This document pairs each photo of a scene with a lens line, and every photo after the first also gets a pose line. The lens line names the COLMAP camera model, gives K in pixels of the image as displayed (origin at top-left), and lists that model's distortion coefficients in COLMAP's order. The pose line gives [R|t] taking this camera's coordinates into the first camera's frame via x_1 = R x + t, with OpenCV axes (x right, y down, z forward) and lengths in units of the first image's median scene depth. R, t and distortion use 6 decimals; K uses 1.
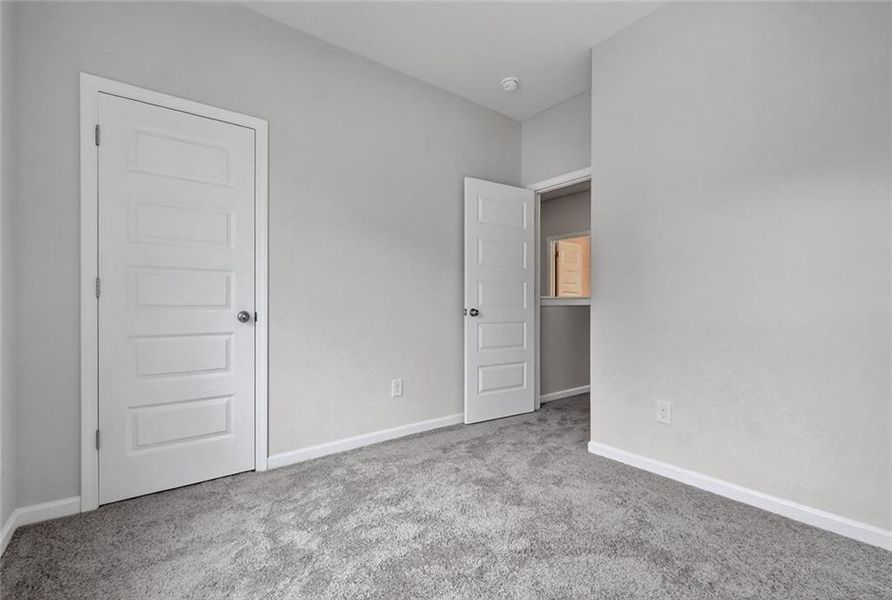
lens RADIAL K [[400.3, 0, 444.0], [0, 400.3, 308.1], [0, 0, 1]] dist [-0.004046, -0.000604]
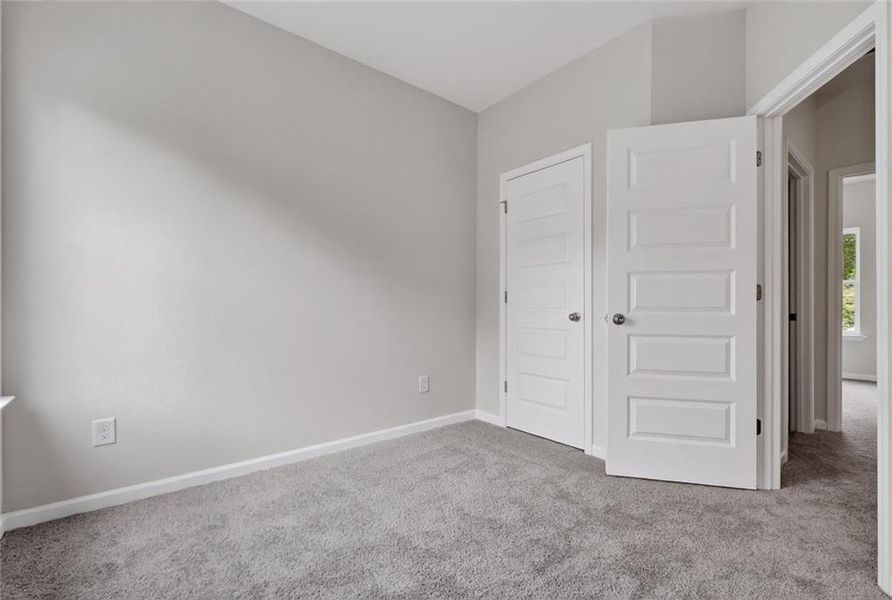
lens RADIAL K [[400.3, 0, 444.0], [0, 400.3, 308.1], [0, 0, 1]] dist [-0.004046, -0.000604]
pose [[0.032254, 0.000120, -0.999480, 0.827062], [-0.007089, 0.999975, -0.000109, -0.003326], [0.999455, 0.007089, 0.032254, 0.690011]]
